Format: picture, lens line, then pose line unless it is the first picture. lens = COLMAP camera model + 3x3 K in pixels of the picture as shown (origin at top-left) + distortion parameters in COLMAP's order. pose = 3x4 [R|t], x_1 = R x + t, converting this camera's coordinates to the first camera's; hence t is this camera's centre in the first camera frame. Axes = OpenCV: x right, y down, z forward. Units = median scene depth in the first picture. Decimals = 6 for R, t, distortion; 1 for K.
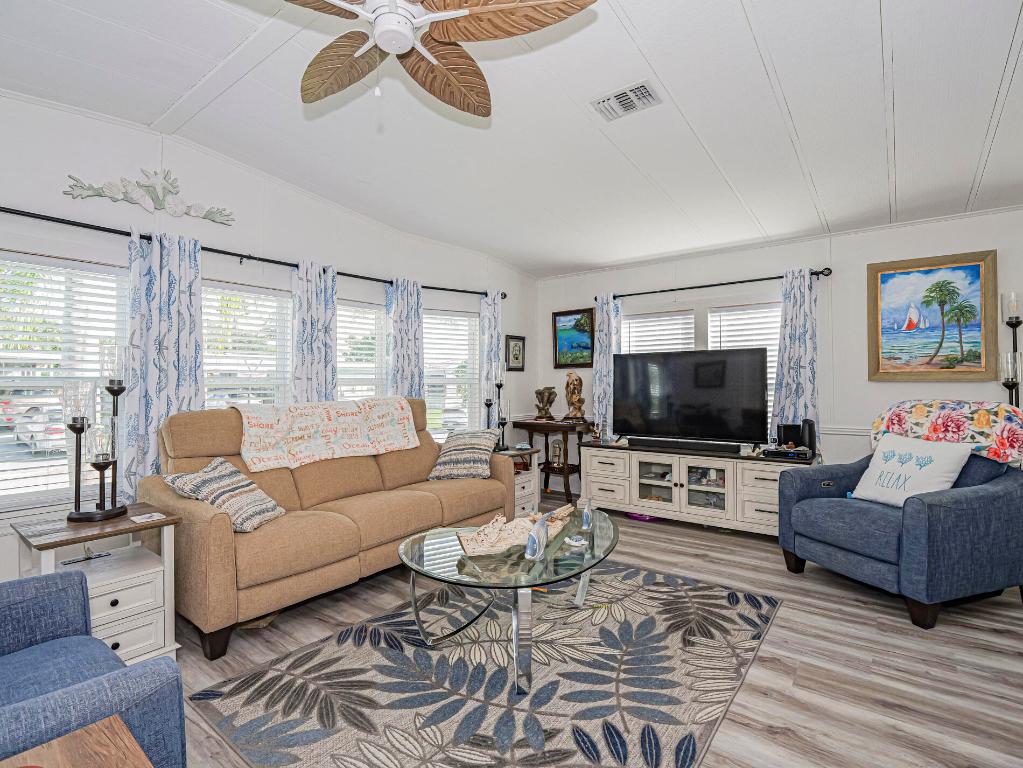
lens RADIAL K [[497.7, 0, 511.2], [0, 497.7, 375.1], [0, 0, 1]] dist [-0.017333, 0.000059]
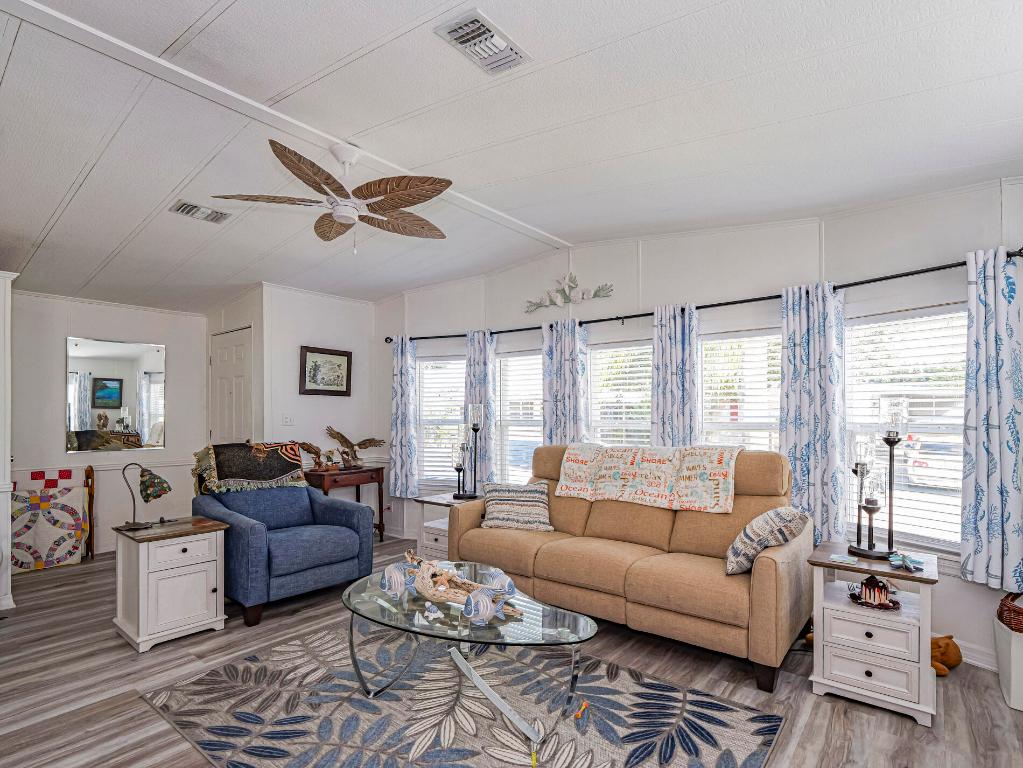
lens RADIAL K [[527.1, 0, 512.2], [0, 527.1, 409.8], [0, 0, 1]] dist [-0.006225, -0.001006]
pose [[-0.015602, -0.004586, -0.999868, 0.686673], [0.012613, 0.999909, -0.004783, -0.018448], [0.999799, -0.012686, -0.015542, 0.729454]]
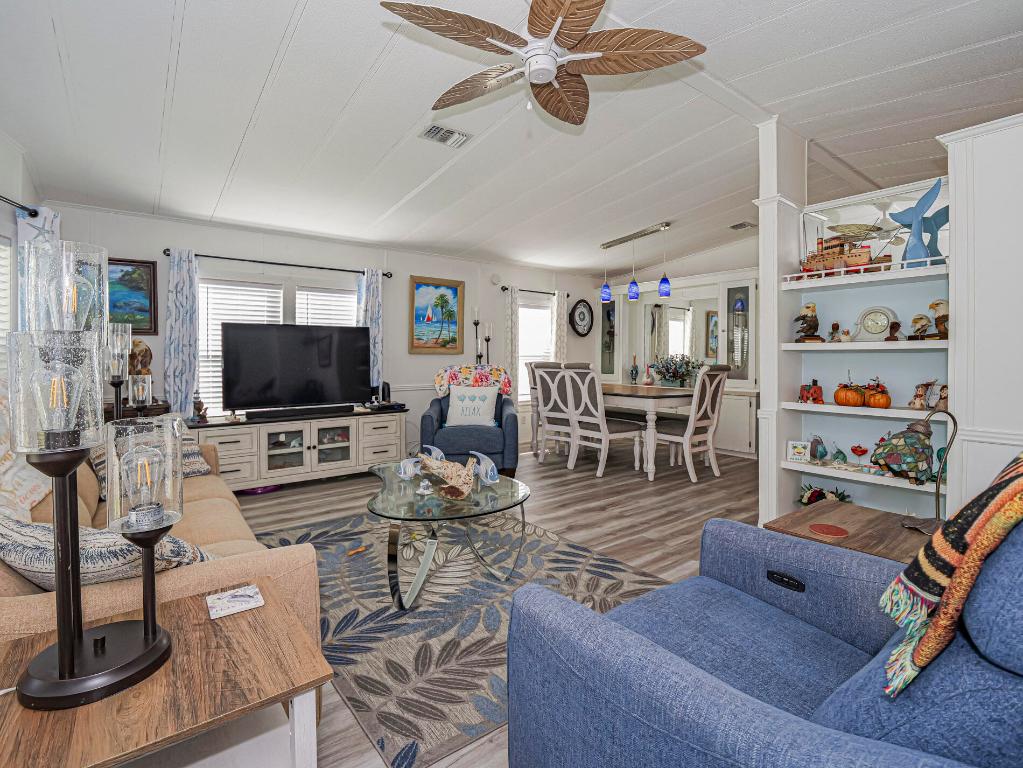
lens RADIAL K [[495.9, 0, 507.1], [0, 495.9, 356.2], [0, 0, 1]] dist [-0.015387, 0.000045]
pose [[0.260244, 0.003818, 0.965535, -0.688220], [-0.014760, 0.999891, 0.000024, 0.016131], [-0.965430, -0.014258, 0.260272, 0.347275]]
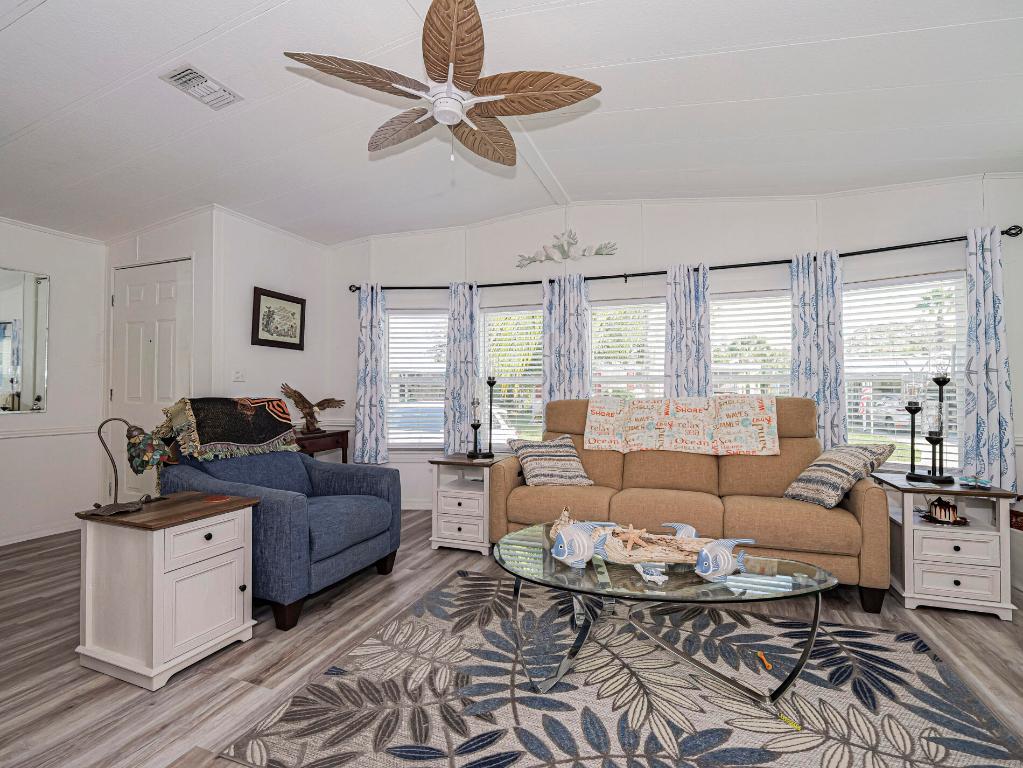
lens RADIAL K [[491.8, 0, 510.1], [0, 491.8, 376.8], [0, 0, 1]] dist [-0.014668, -0.000562]
pose [[0.299924, -0.021986, -0.953710, 0.496936], [0.011221, 0.999747, -0.019518, 0.026772], [0.953897, -0.004848, 0.300095, 0.353723]]
